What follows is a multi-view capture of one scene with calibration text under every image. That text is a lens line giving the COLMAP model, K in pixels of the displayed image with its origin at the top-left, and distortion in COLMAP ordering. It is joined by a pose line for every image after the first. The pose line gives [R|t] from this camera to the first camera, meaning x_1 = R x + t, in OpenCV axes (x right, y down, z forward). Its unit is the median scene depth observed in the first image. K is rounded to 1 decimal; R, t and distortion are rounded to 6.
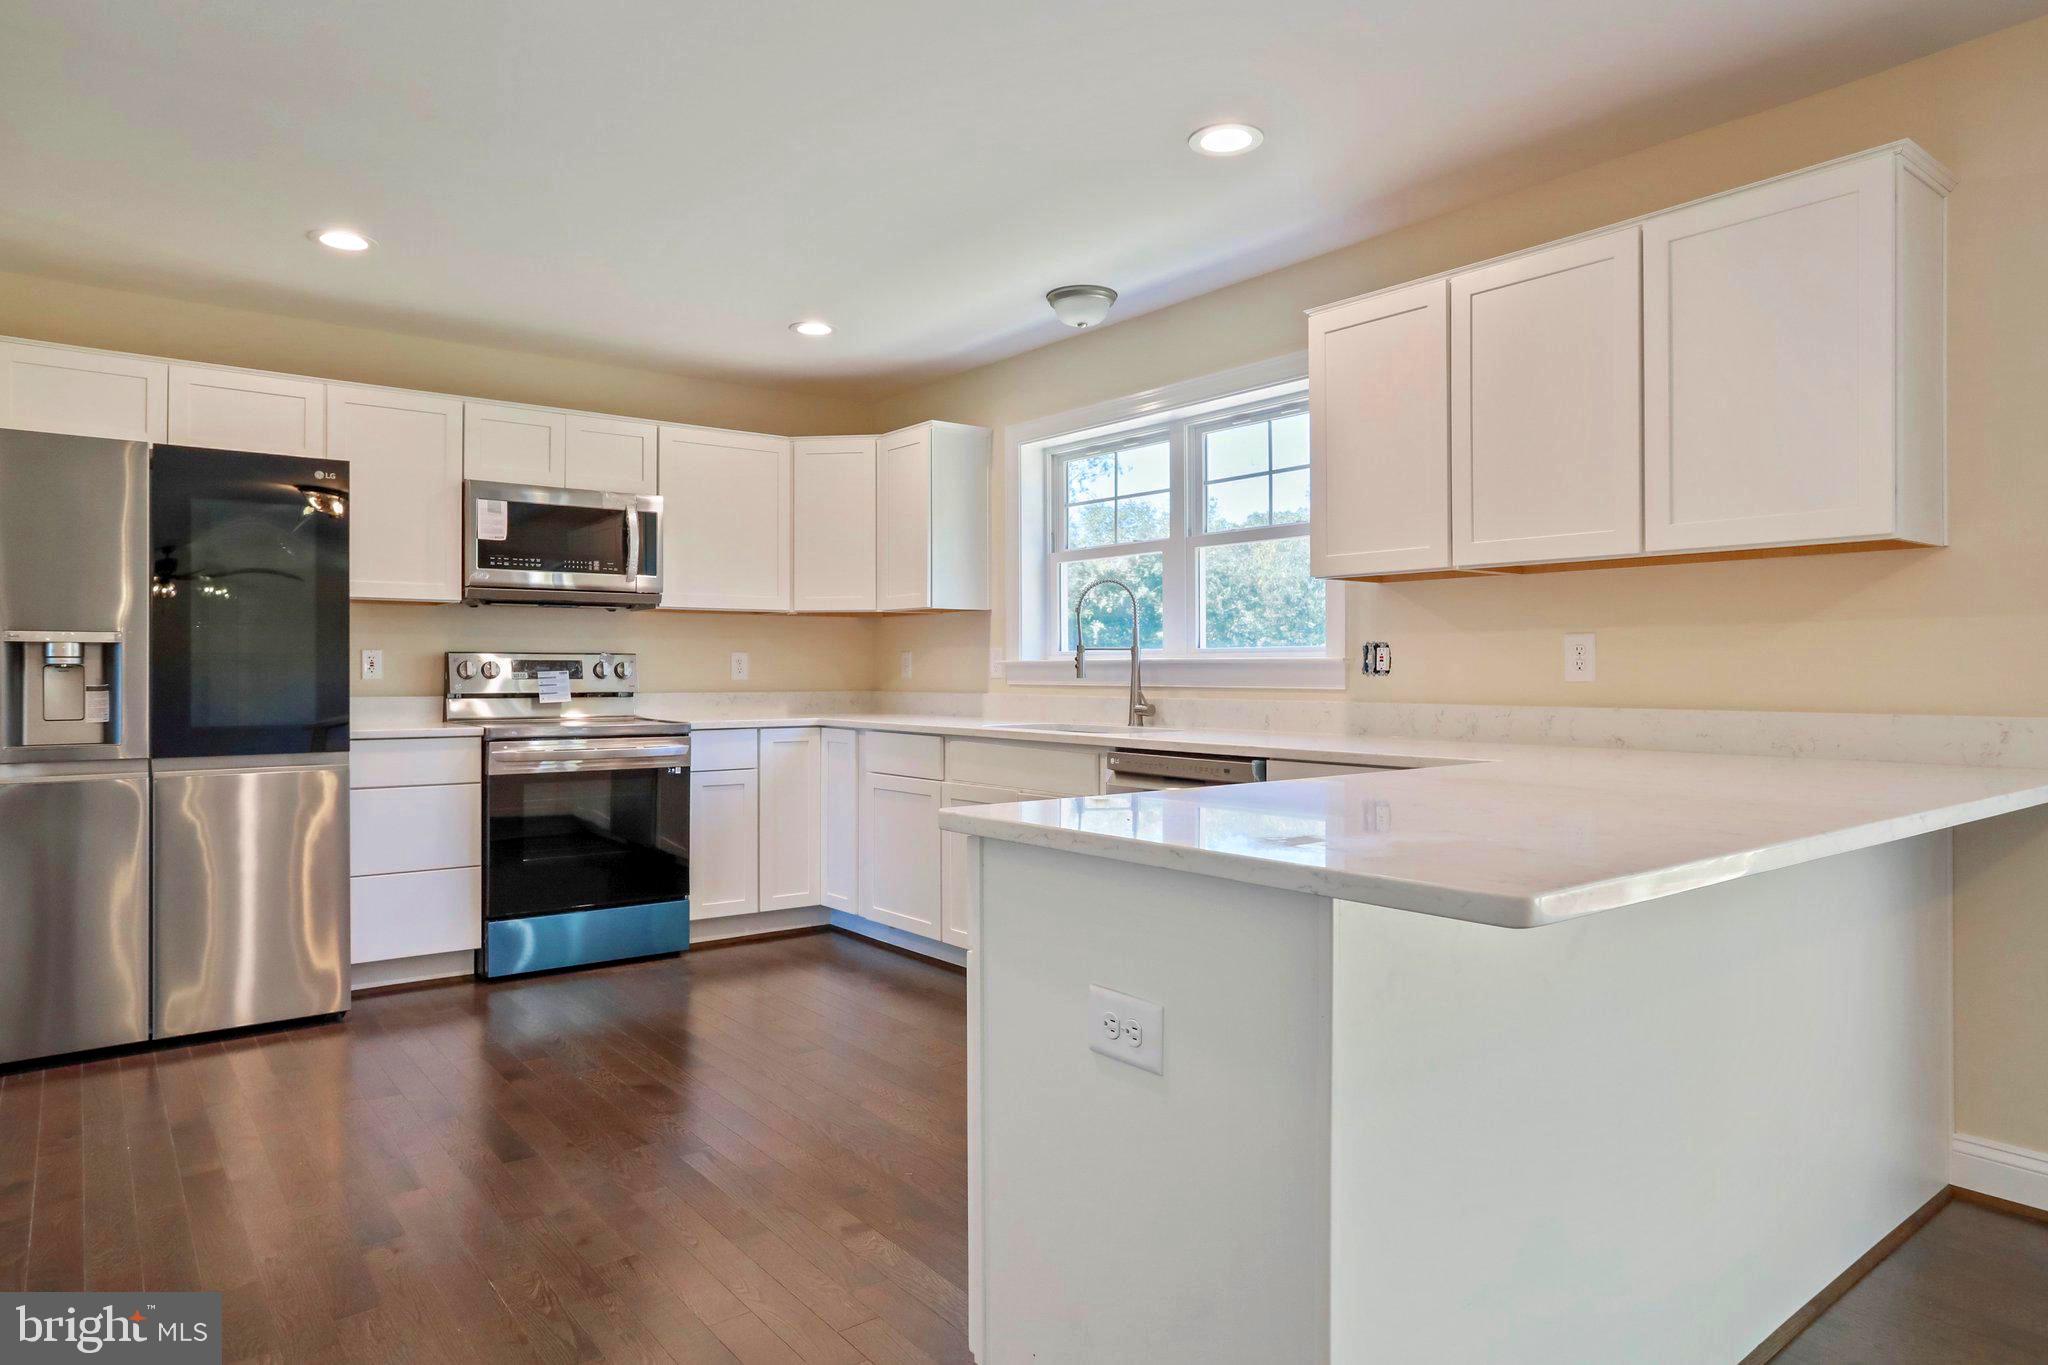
lens RADIAL K [[1262.5, 0, 1025.8], [0, 1262.5, 678.3], [0, 0, 1]] dist [0.000361, 0.000311]
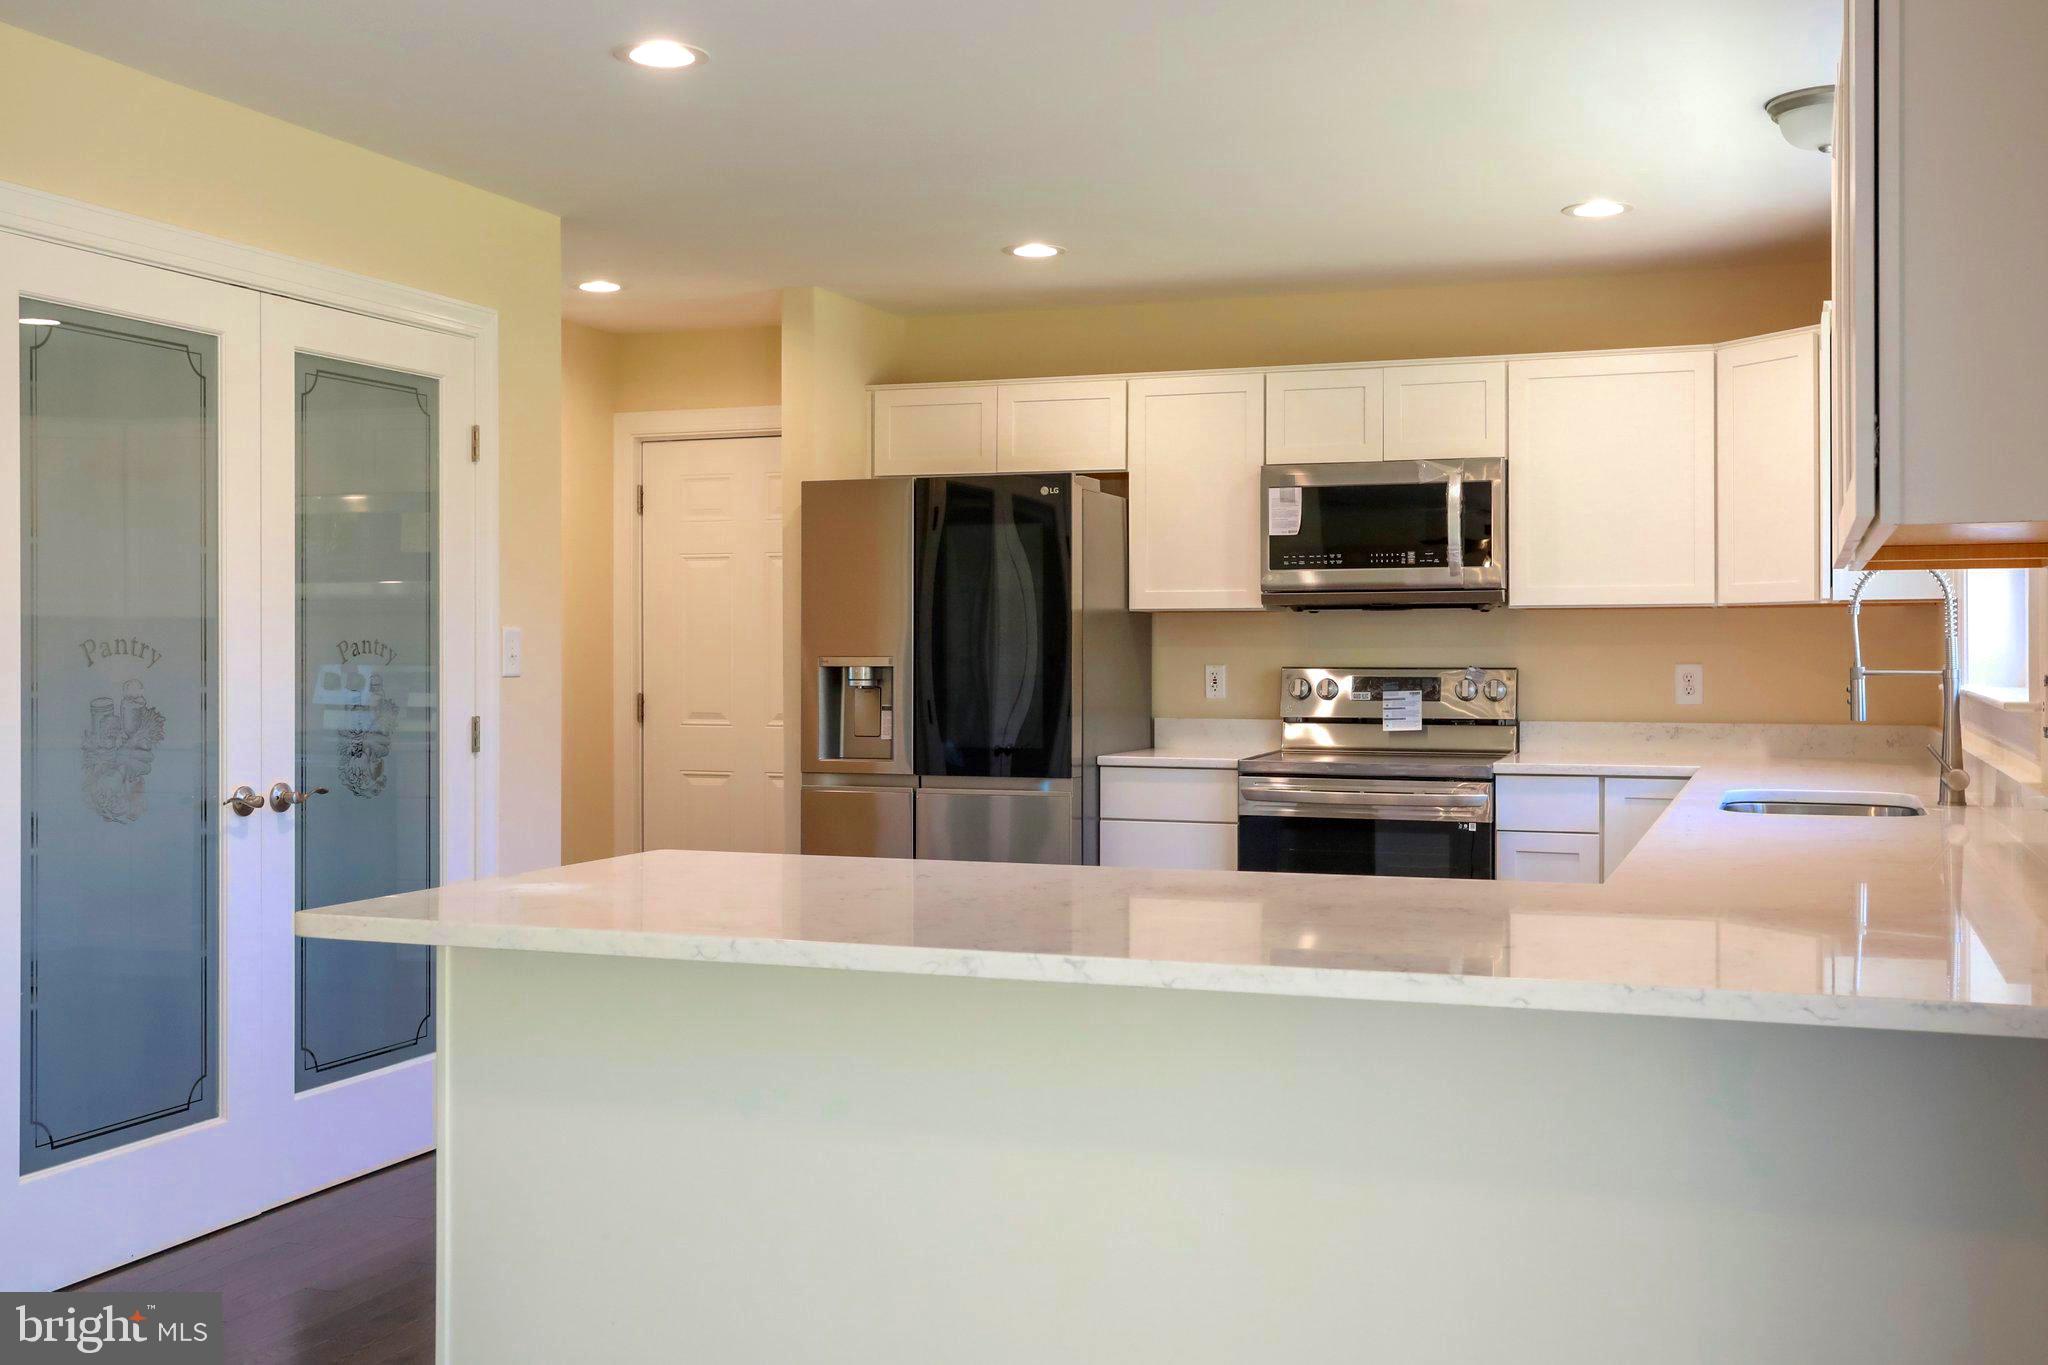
lens RADIAL K [[2082.0, 0, 1025.4], [0, 2082.0, 676.1], [0, 0, 1]] dist [0.001996, 0.000000]
pose [[0.524459, 0.008430, -0.851394, 0.627975], [-0.003147, 0.999963, 0.007963, -0.025323], [0.851430, -0.001497, 0.524466, 0.122763]]
